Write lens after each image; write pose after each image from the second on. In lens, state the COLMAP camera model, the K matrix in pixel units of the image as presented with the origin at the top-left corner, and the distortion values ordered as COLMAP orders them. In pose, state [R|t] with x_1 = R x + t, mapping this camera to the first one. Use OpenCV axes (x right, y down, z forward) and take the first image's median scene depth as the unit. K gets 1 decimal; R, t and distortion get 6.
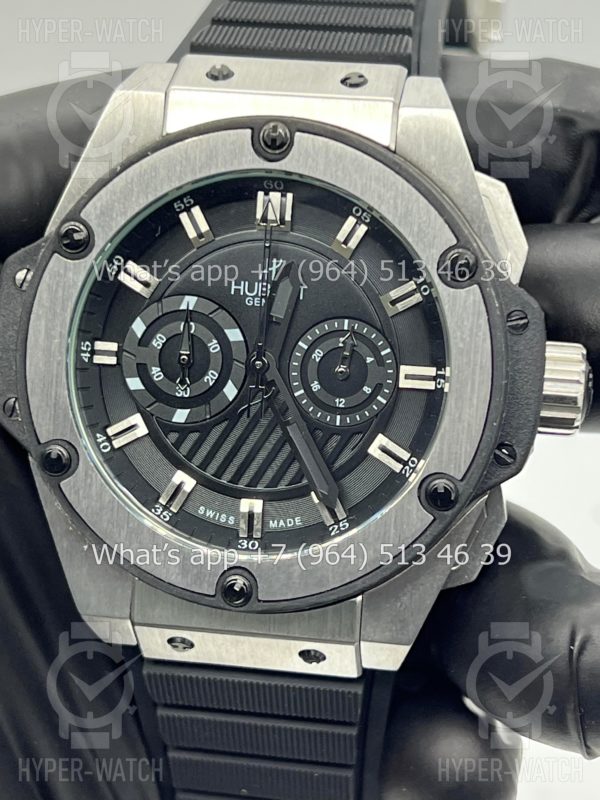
lens RADIAL K [[1829.8, 0, 300.0], [0, 1829.8, 400.0], [0, 0, 1]] dist [0.194916, -0.365418]
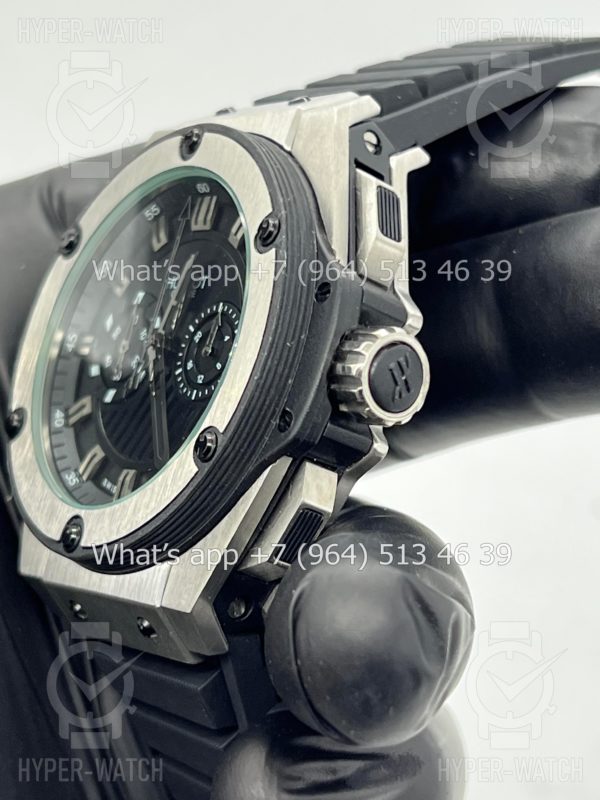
lens RADIAL K [[1829.8, 0, 300.0], [0, 1829.8, 400.0], [0, 0, 1]] dist [0.194916, -0.365418]
pose [[0.724459, 0.012897, -0.689197, 0.780445], [-0.231774, 0.946170, -0.225926, 0.234831], [0.649184, 0.323412, 0.688451, 0.324653]]
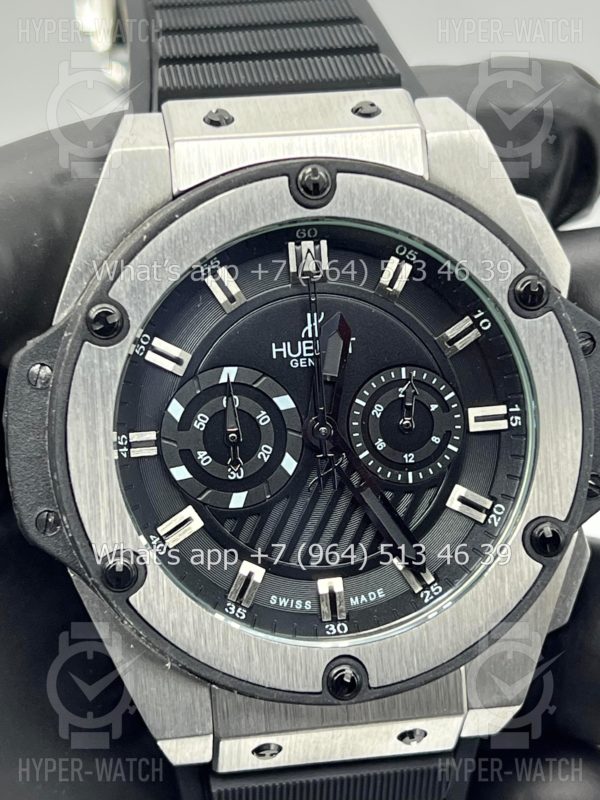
lens RADIAL K [[1829.8, 0, 300.0], [0, 1829.8, 400.0], [0, 0, 1]] dist [0.194916, -0.365418]
pose [[0.953470, -0.149856, 0.261606, -0.266988], [0.149976, 0.988495, 0.019627, -0.053700], [-0.261538, 0.020521, 0.964975, 0.125447]]
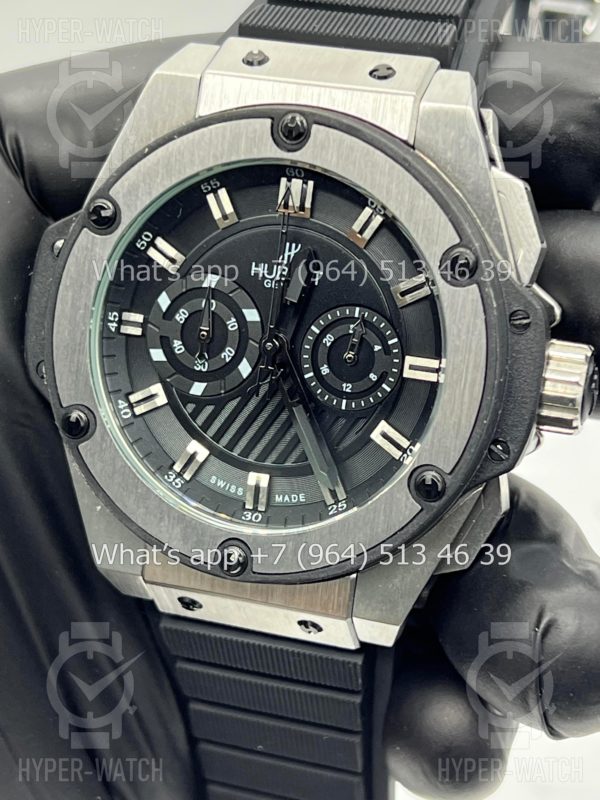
lens RADIAL K [[1829.8, 0, 300.0], [0, 1829.8, 400.0], [0, 0, 1]] dist [0.194916, -0.365418]
pose [[0.987076, 0.068386, -0.144928, 0.145888], [-0.059445, 0.996103, 0.065158, -0.057136], [0.148819, -0.055701, 0.987294, -0.022926]]
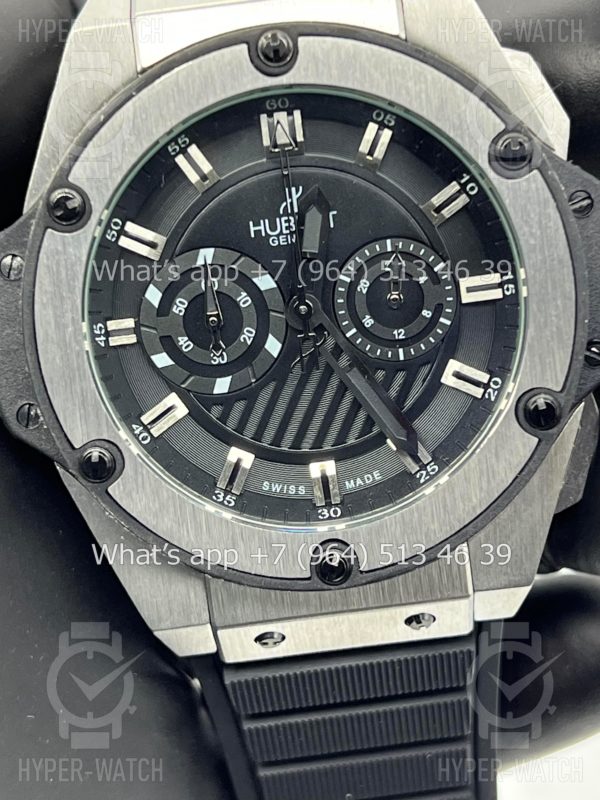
lens RADIAL K [[1829.8, 0, 300.0], [0, 1829.8, 400.0], [0, 0, 1]] dist [0.194916, -0.365418]
pose [[0.972026, -0.203285, 0.117643, -0.134899], [0.199710, 0.978974, 0.041547, -0.013639], [-0.123615, -0.016891, 0.992186, 0.129990]]
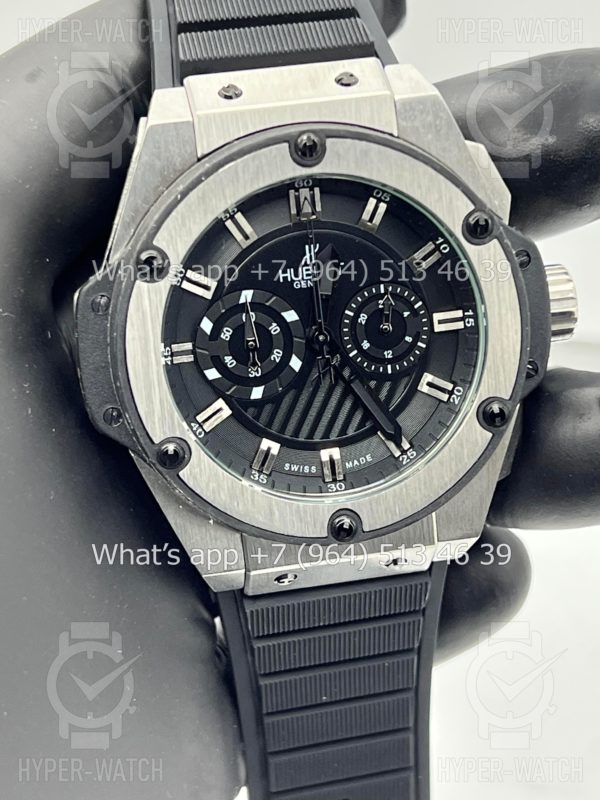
lens RADIAL K [[1829.8, 0, 300.0], [0, 1829.8, 400.0], [0, 0, 1]] dist [0.194916, -0.365418]
pose [[0.941463, -0.216999, 0.257988, -0.344571], [0.183214, 0.971751, 0.148769, -0.156754], [-0.282983, -0.092793, 0.954626, -0.119292]]
